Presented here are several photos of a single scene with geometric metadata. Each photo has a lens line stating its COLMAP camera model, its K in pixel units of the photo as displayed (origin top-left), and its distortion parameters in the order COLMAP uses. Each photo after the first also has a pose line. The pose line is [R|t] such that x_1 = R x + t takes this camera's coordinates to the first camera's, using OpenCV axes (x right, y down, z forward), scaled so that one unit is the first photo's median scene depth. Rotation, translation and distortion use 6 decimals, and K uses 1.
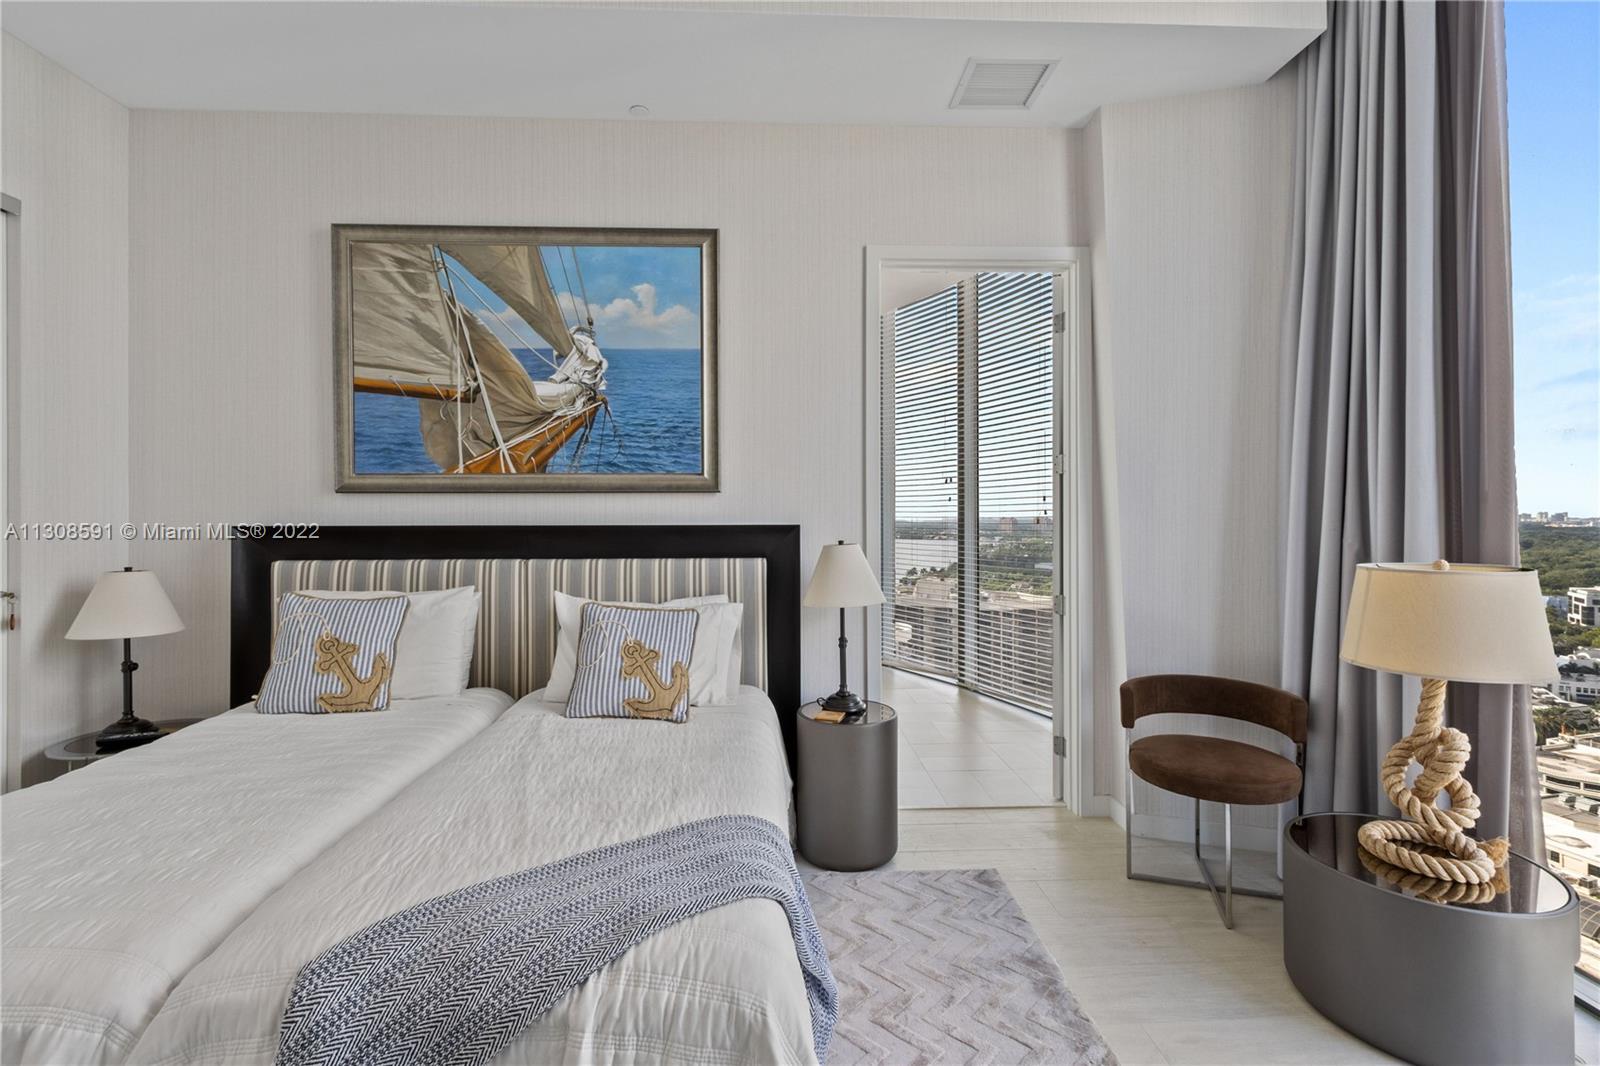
lens RADIAL K [[730.1, 0, 790.9], [0, 730.1, 514.1], [0, 0, 1]] dist [0.005113, 0.000534]
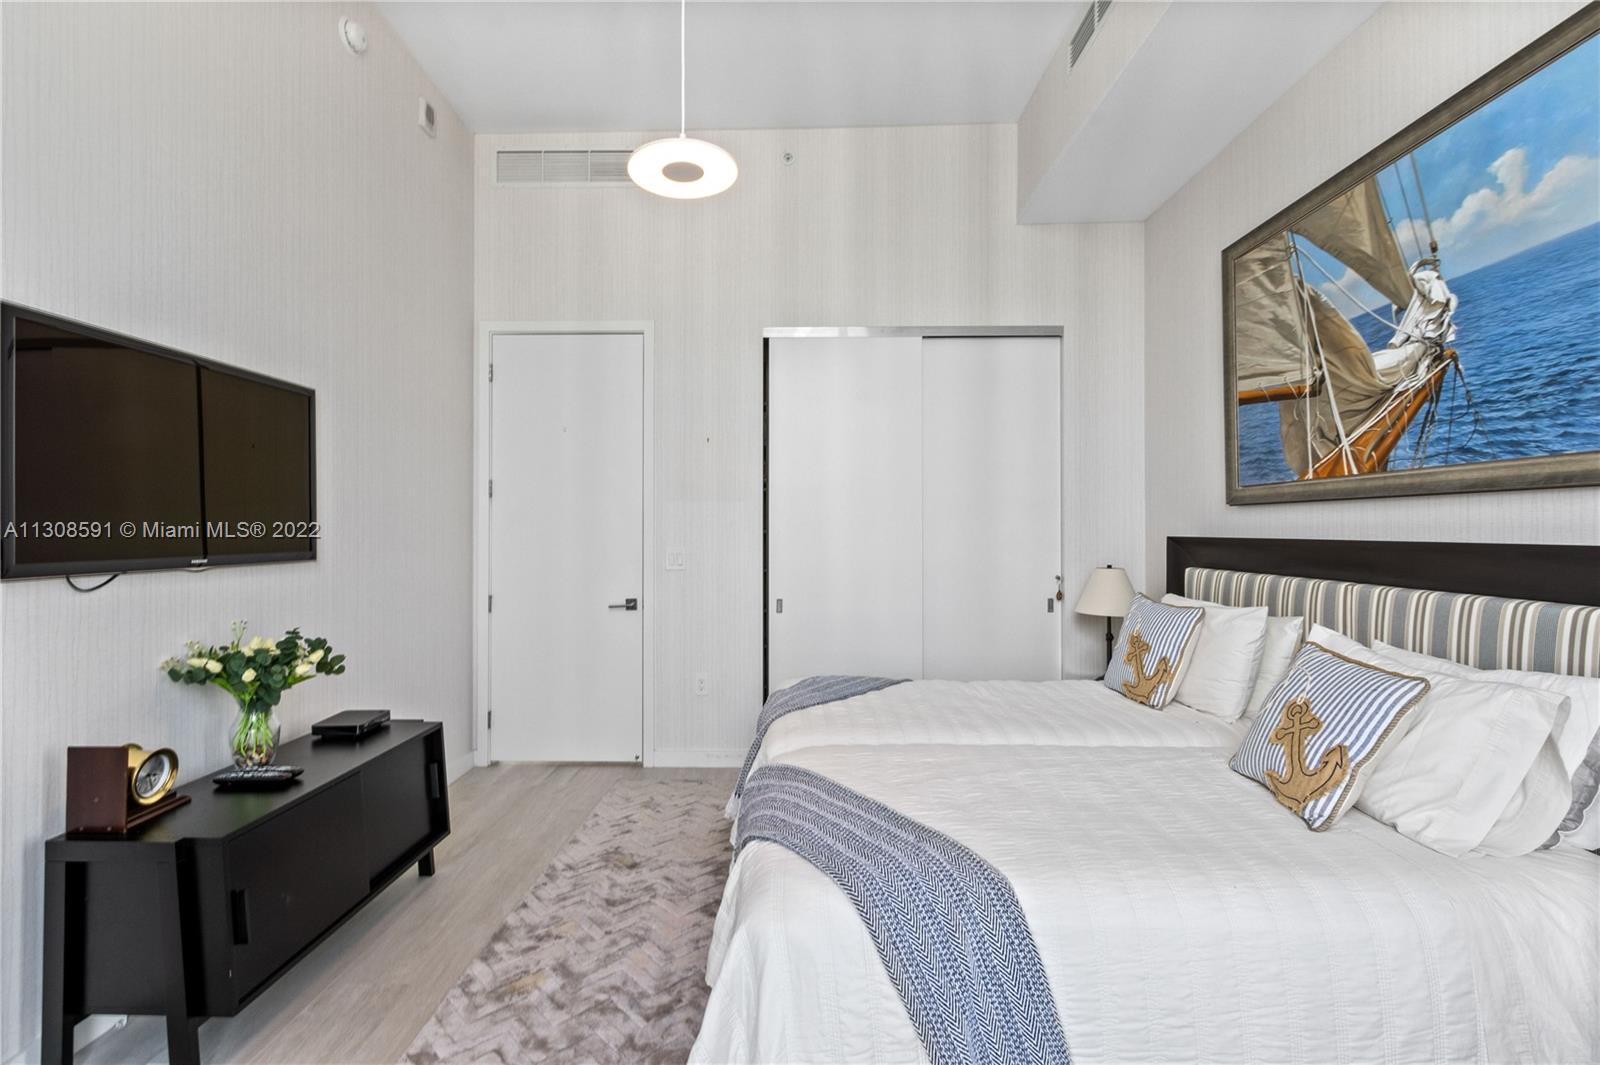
lens RADIAL K [[730.1, 0, 790.9], [0, 730.1, 513.6], [0, 0, 1]] dist [0.005113, 0.000534]
pose [[-0.058159, -0.017762, -0.998149, 0.449169], [-0.000607, 0.999842, -0.017756, 0.000924], [0.998307, -0.000427, -0.058161, 0.434827]]
